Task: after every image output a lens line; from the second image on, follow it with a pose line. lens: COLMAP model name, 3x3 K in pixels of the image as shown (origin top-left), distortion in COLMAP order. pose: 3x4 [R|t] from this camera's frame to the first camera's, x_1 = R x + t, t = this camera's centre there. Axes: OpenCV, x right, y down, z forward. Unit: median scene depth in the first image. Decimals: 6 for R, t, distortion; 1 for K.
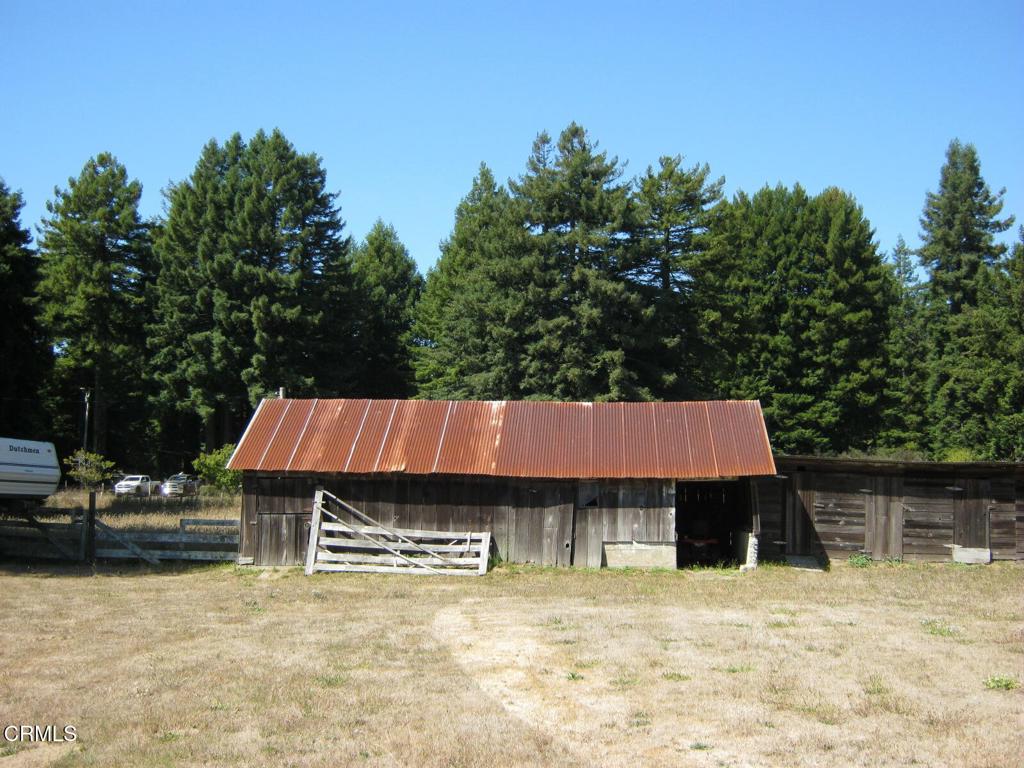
lens RADIAL K [[1096.3, 0, 512.0], [0, 1096.3, 384.0], [0, 0, 1]] dist [0.006157, 0.048057]
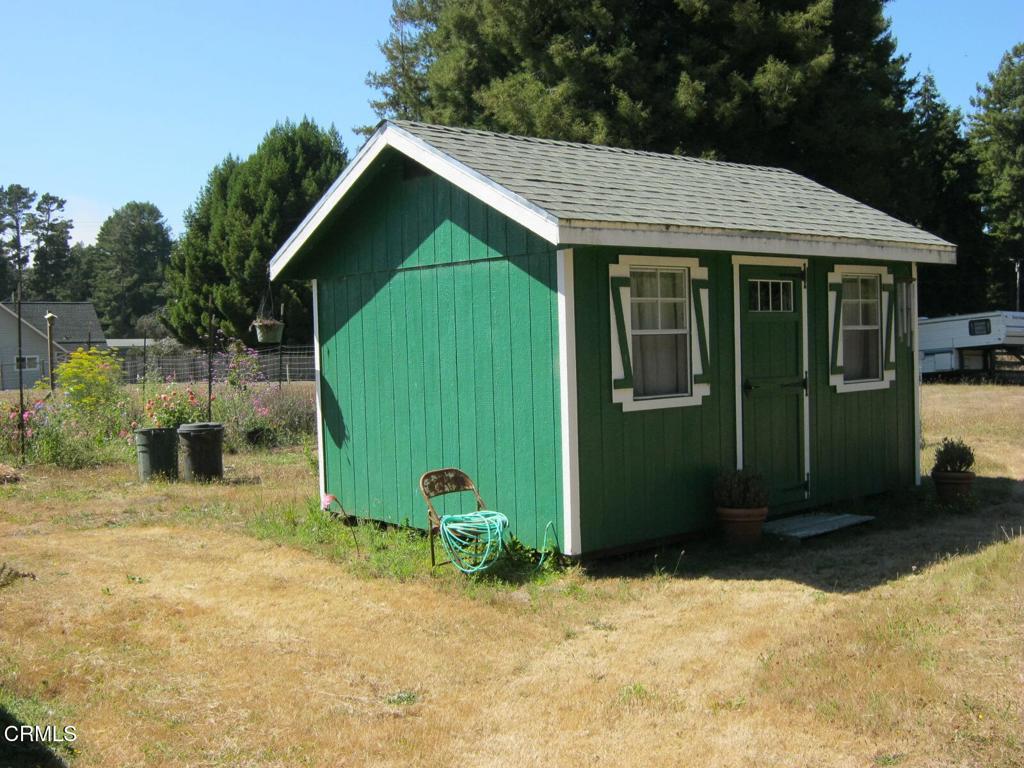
lens RADIAL K [[1121.8, 0, 512.0], [0, 1121.8, 384.0], [0, 0, 1]] dist [-0.023913, -0.032938]
pose [[0.708561, -0.016450, -0.705457, 0.049651], [0.102235, 0.991573, 0.079563, -0.013353], [0.698204, -0.128497, 0.704272, -0.183580]]
